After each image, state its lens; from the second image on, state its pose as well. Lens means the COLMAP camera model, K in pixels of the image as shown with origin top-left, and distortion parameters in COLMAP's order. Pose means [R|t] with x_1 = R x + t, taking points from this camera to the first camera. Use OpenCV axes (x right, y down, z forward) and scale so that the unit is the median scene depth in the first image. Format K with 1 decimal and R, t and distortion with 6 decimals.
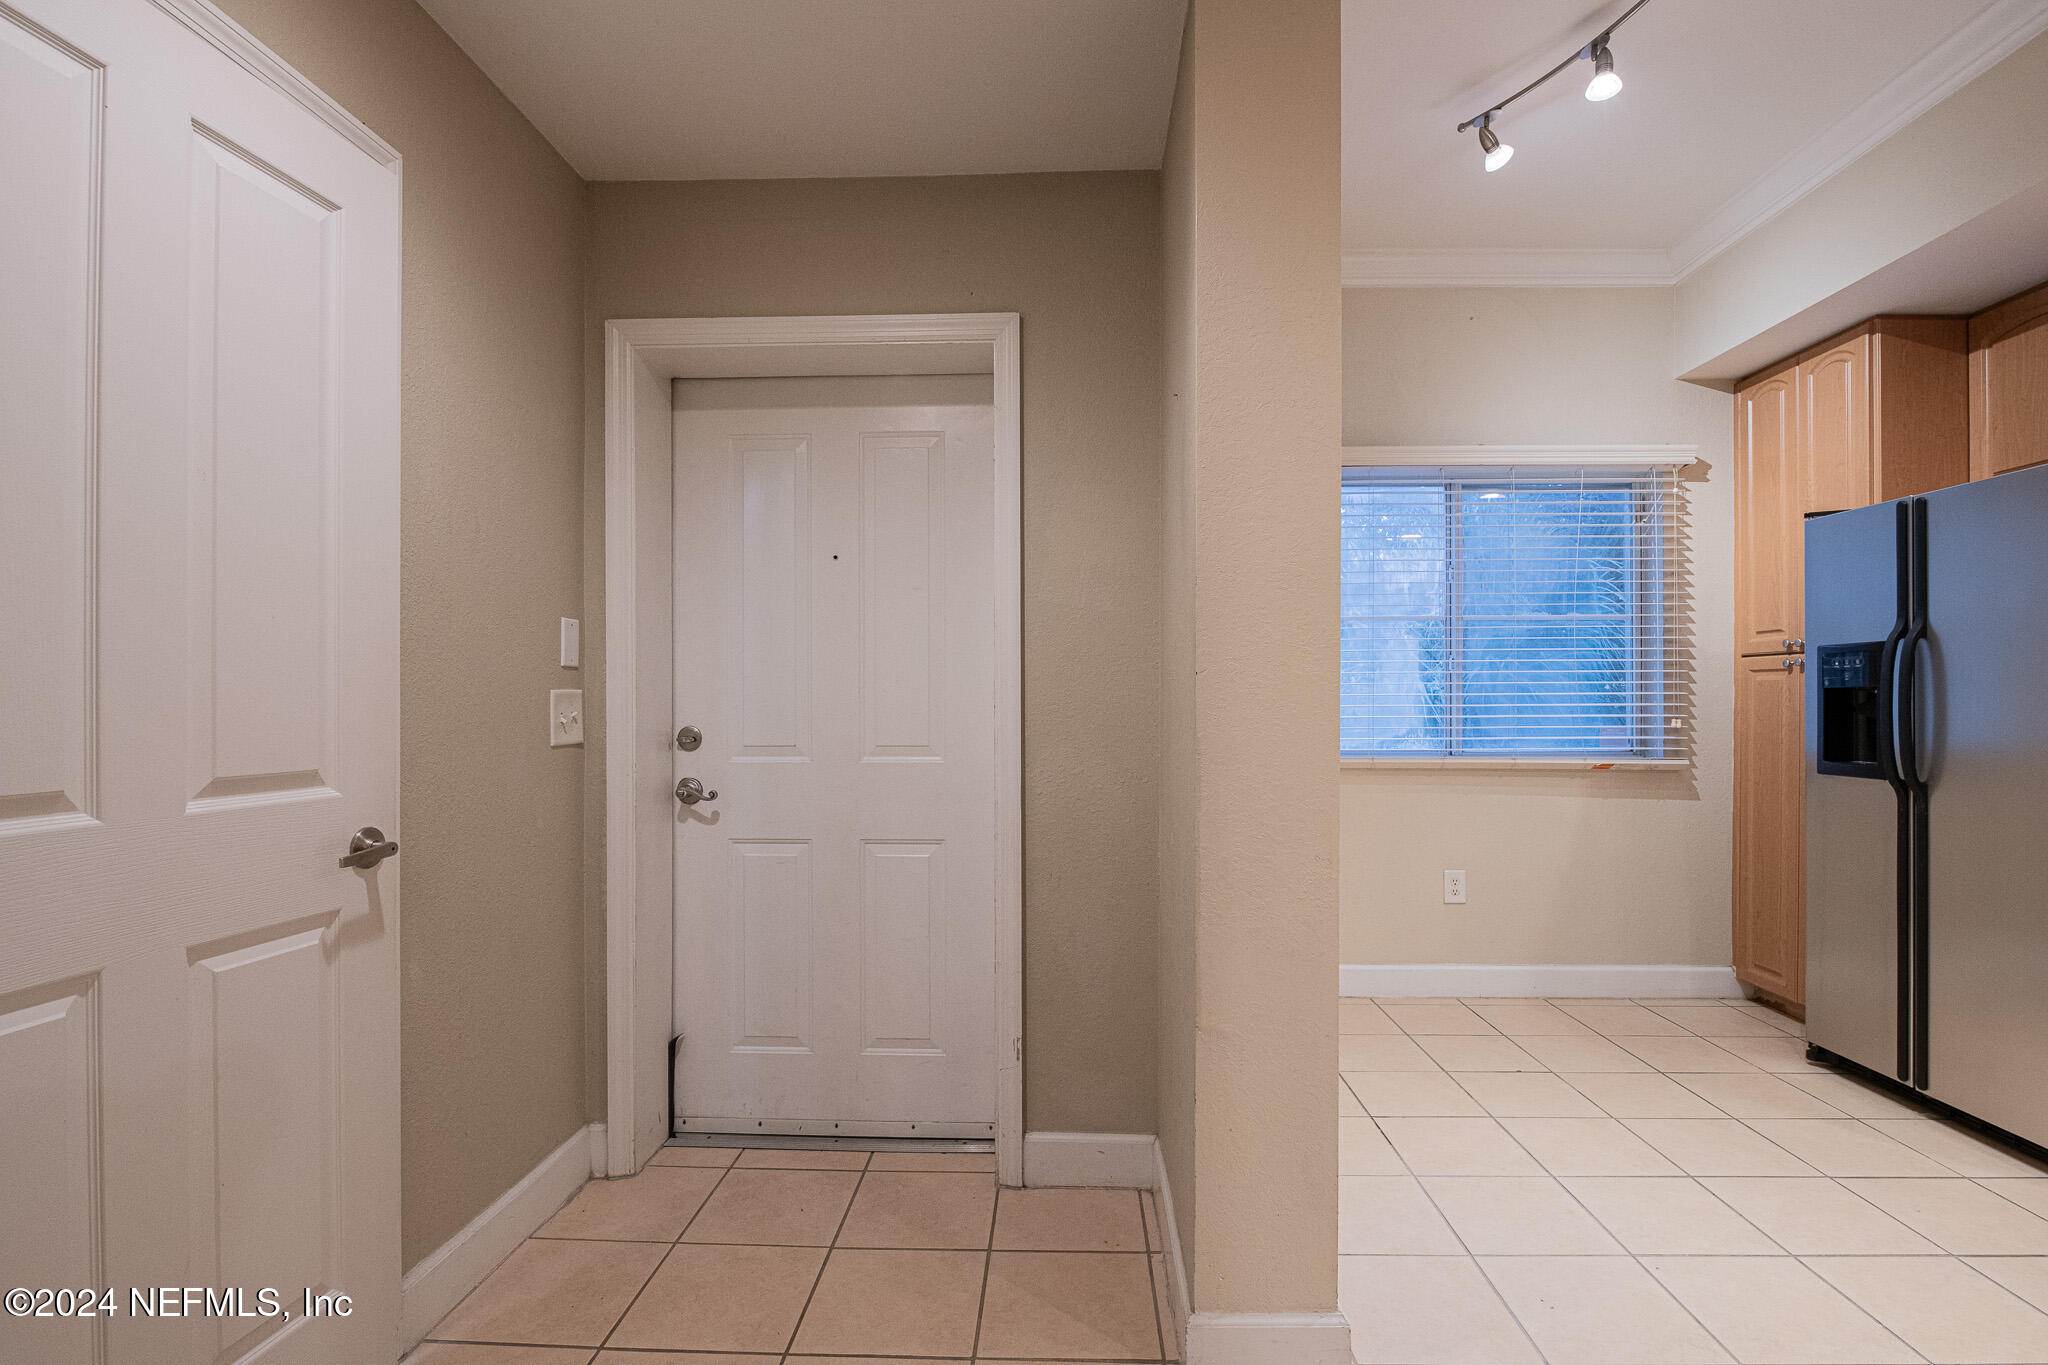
lens RADIAL K [[985.9, 0, 1114.0], [0, 985.9, 704.0], [0, 0, 1]] dist [-0.014218, 0.000469]
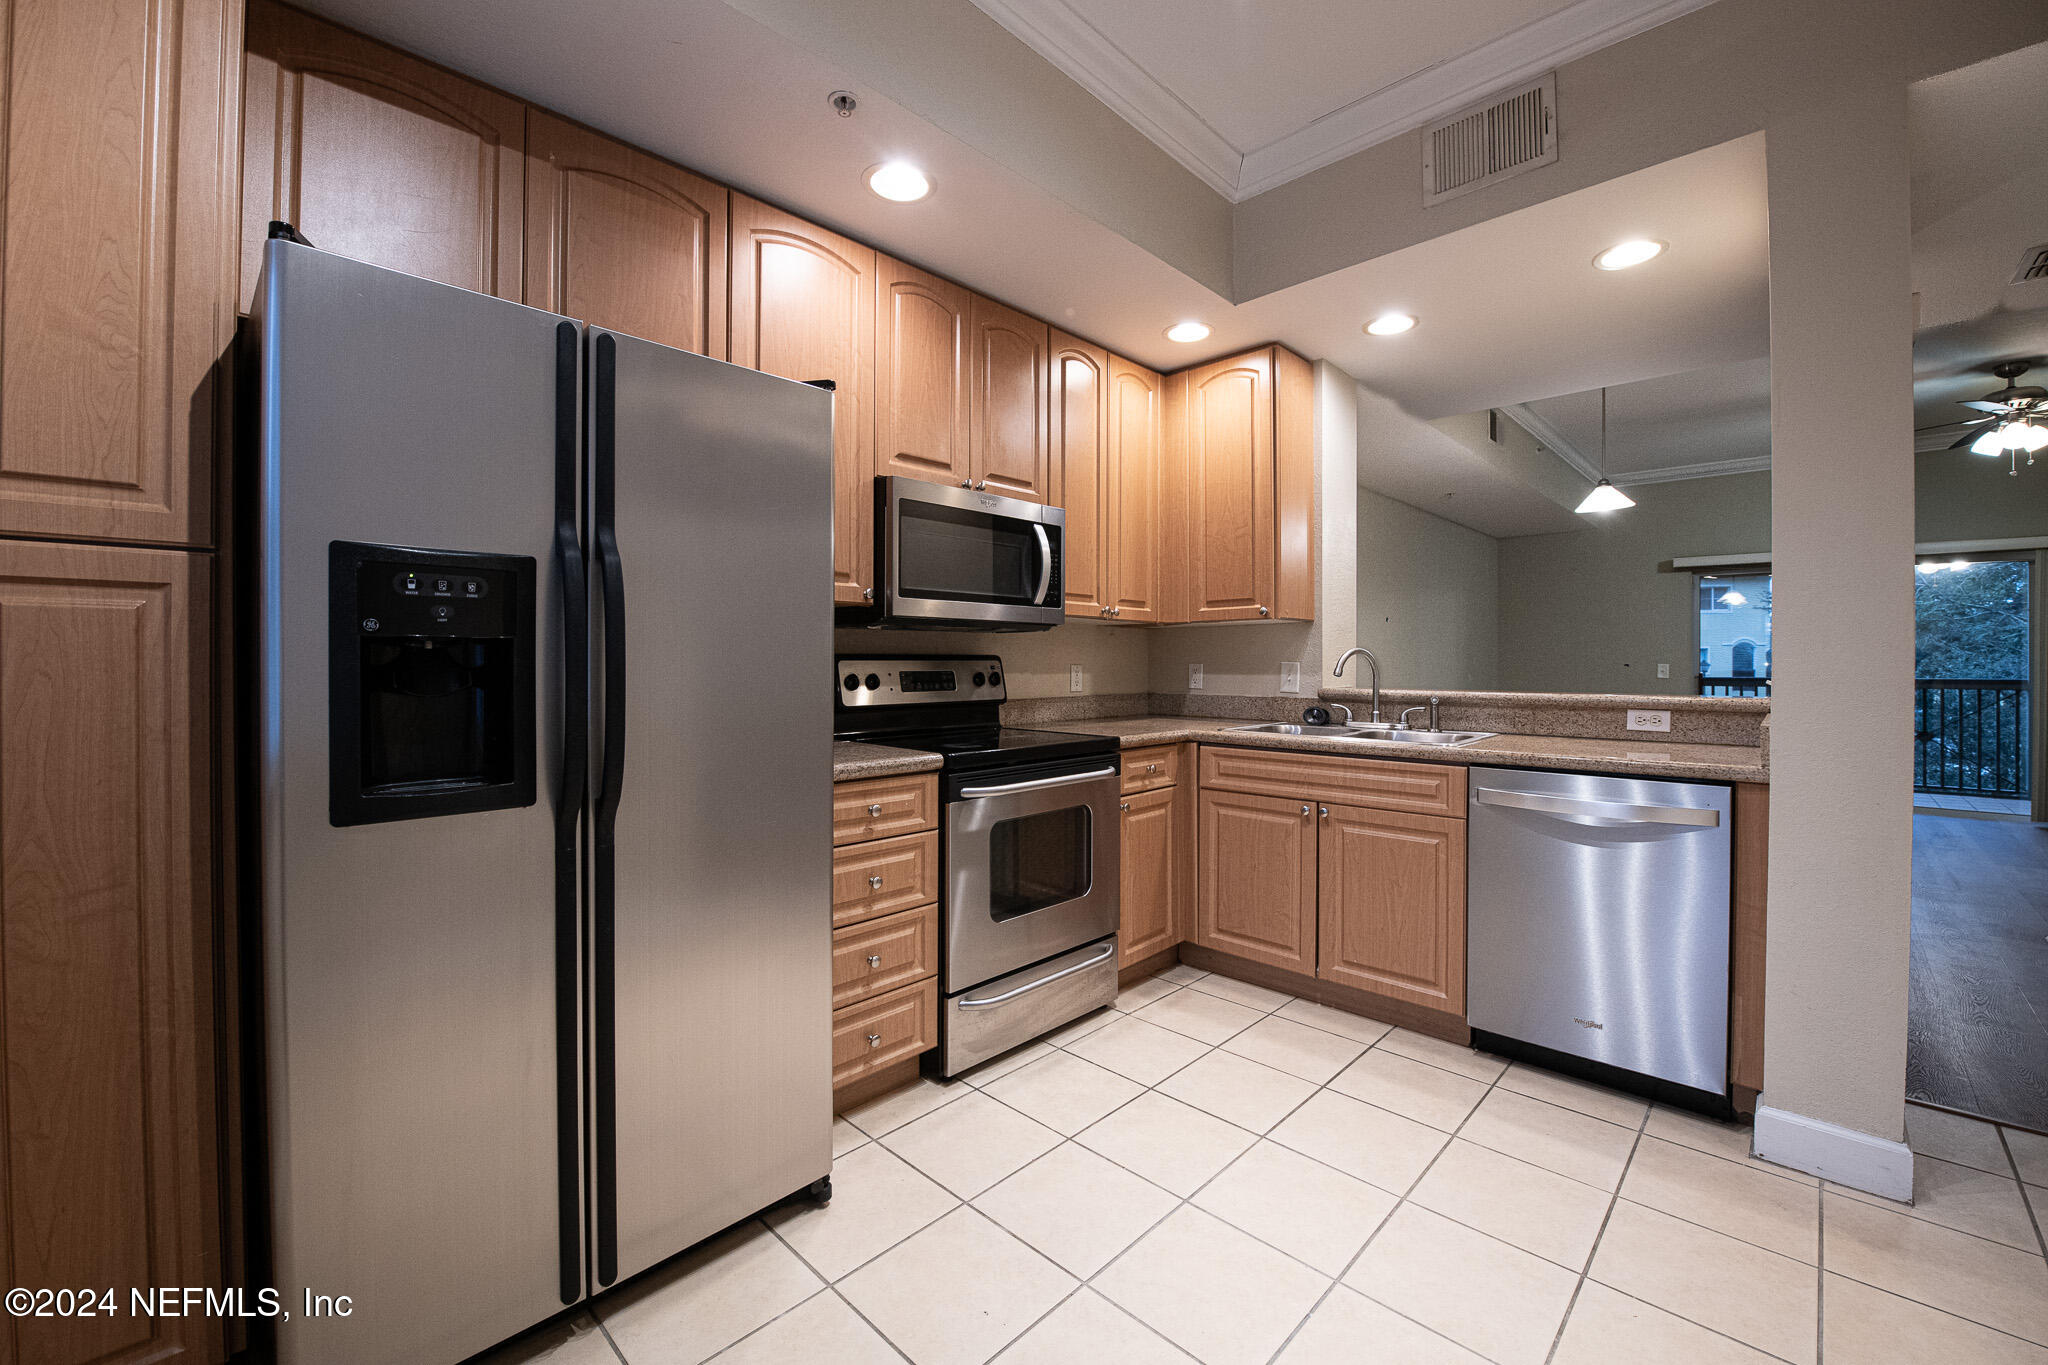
lens RADIAL K [[832.4, 0, 1059.7], [0, 832.4, 663.4], [0, 0, 1]] dist [-0.021701, -0.000358]
pose [[-0.695739, -0.001291, 0.718294, 0.195829], [0.001543, 0.999993, 0.003292, -0.003587], [-0.718293, 0.003399, -0.695732, 0.904770]]
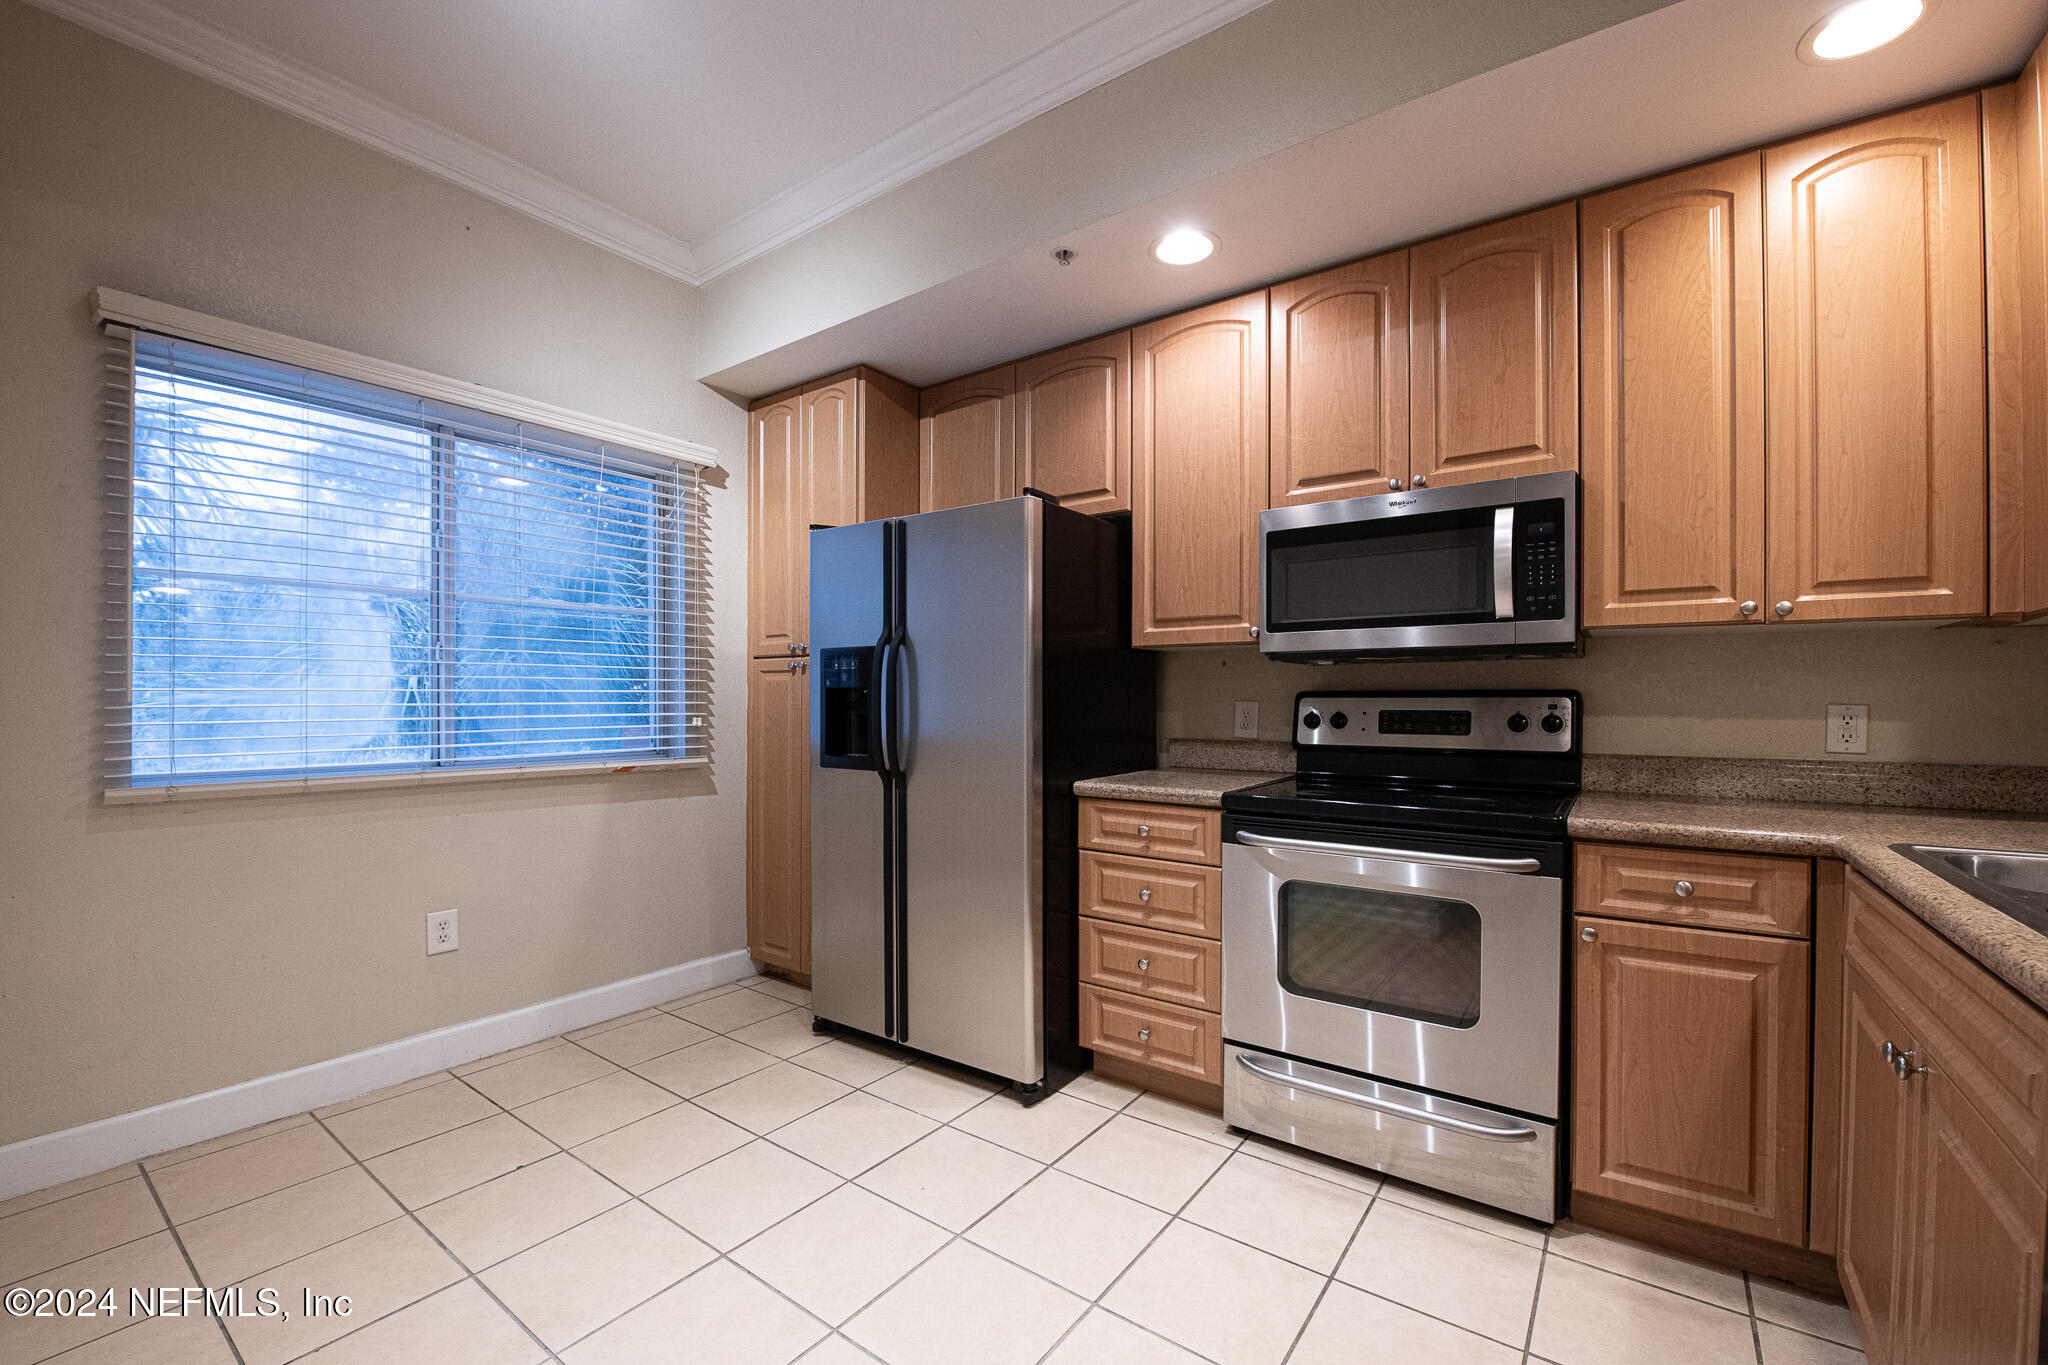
lens RADIAL K [[832.4, 0, 1003.1], [0, 832.4, 702.4], [0, 0, 1]] dist [-0.021701, -0.000358]
pose [[0.634430, 0.000714, 0.772980, 0.121912], [0.000017, 1.000000, -0.000938, 0.000716], [-0.772980, 0.000608, 0.634430, 0.232446]]
